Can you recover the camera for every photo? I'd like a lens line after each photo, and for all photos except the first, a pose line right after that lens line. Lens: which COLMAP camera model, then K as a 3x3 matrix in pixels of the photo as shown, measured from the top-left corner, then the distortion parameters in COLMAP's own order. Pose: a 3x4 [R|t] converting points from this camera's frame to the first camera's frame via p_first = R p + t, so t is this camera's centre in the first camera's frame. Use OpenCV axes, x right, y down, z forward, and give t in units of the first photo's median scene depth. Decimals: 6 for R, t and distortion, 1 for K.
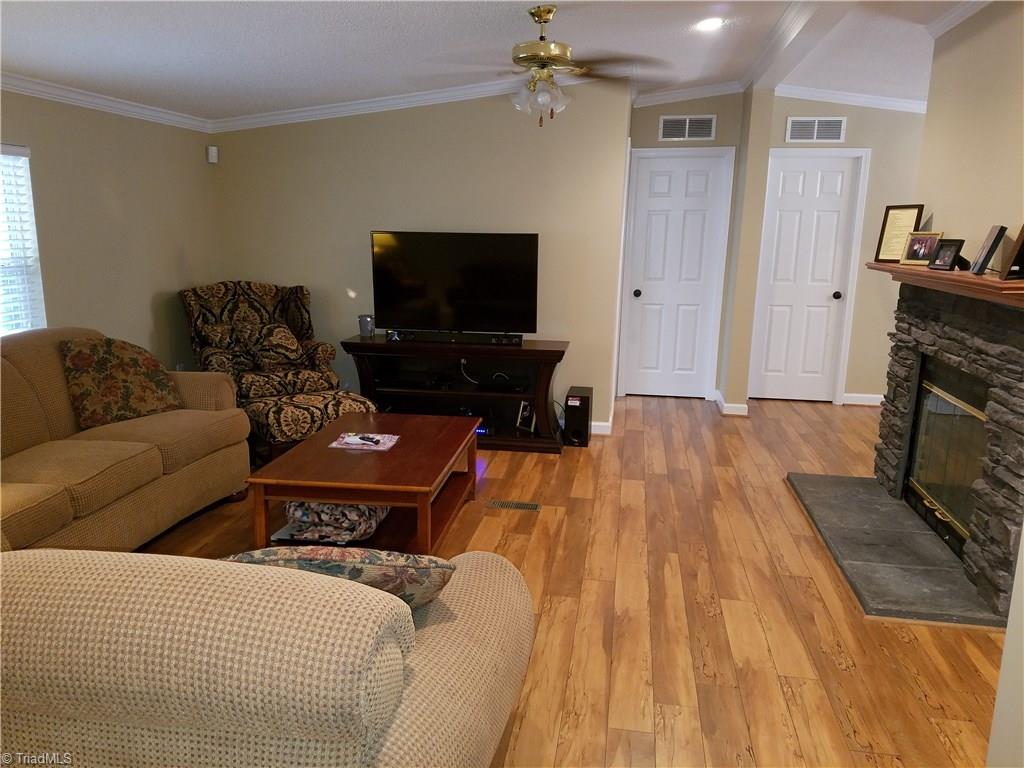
lens RADIAL K [[787.0, 0, 512.0], [0, 787.0, 384.0], [0, 0, 1]] dist [0.256977, -0.503153]
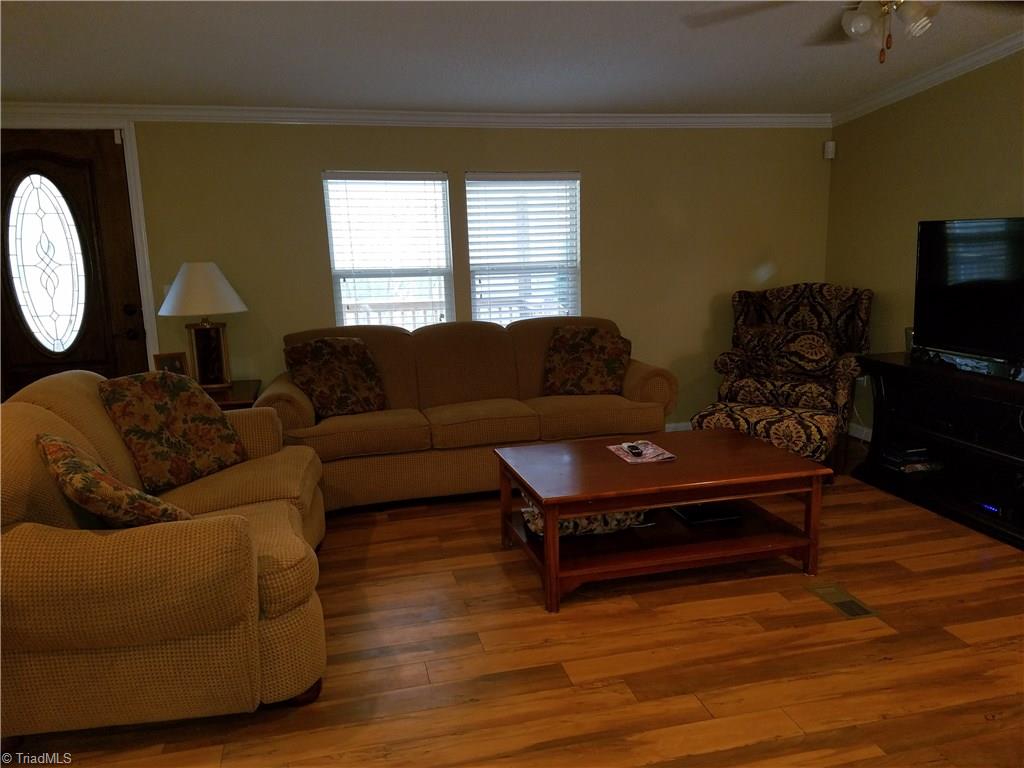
lens RADIAL K [[782.3, 0, 512.4], [0, 782.3, 389.3], [0, 0, 1]] dist [0.155241, -0.222862]
pose [[0.388155, 0.147333, -0.909741, 0.524180], [-0.143845, 0.984726, 0.098103, -0.062665], [0.910299, 0.092783, 0.403420, 0.427303]]
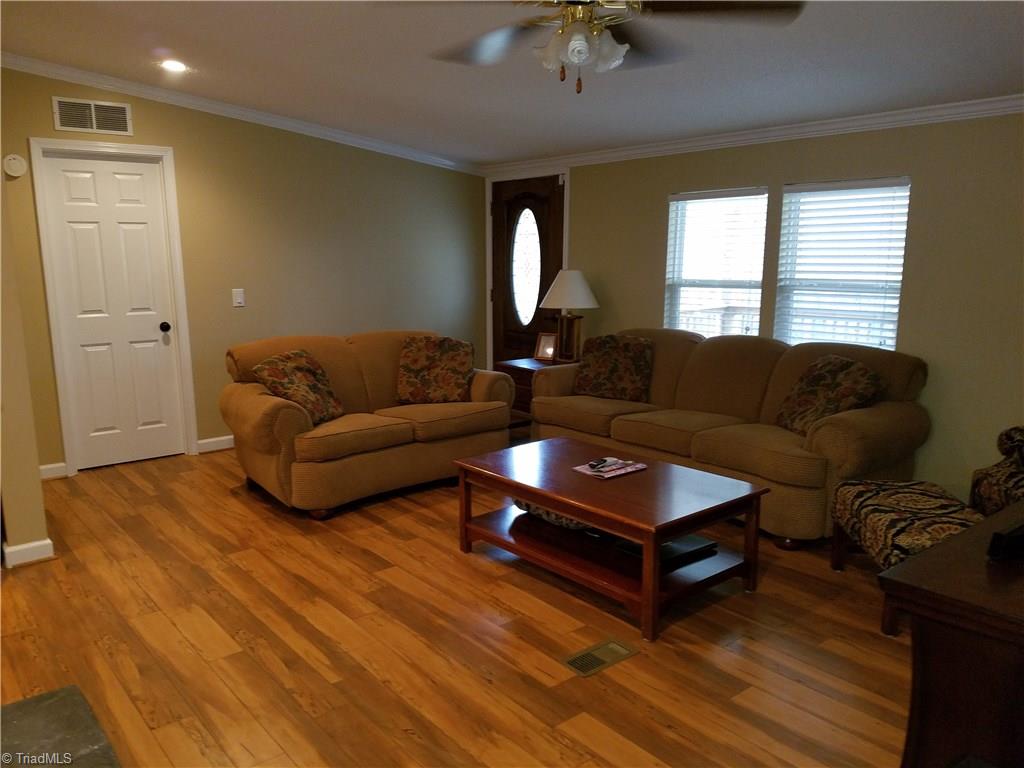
lens RADIAL K [[767.7, 0, 488.7], [0, 767.7, 401.2], [0, 0, 1]] dist [0.232535, -0.413171]
pose [[-0.678859, 0.128277, -0.722977, 0.528415], [-0.142971, 0.942684, 0.301505, -0.241445], [0.720215, 0.308044, -0.621610, 1.297171]]
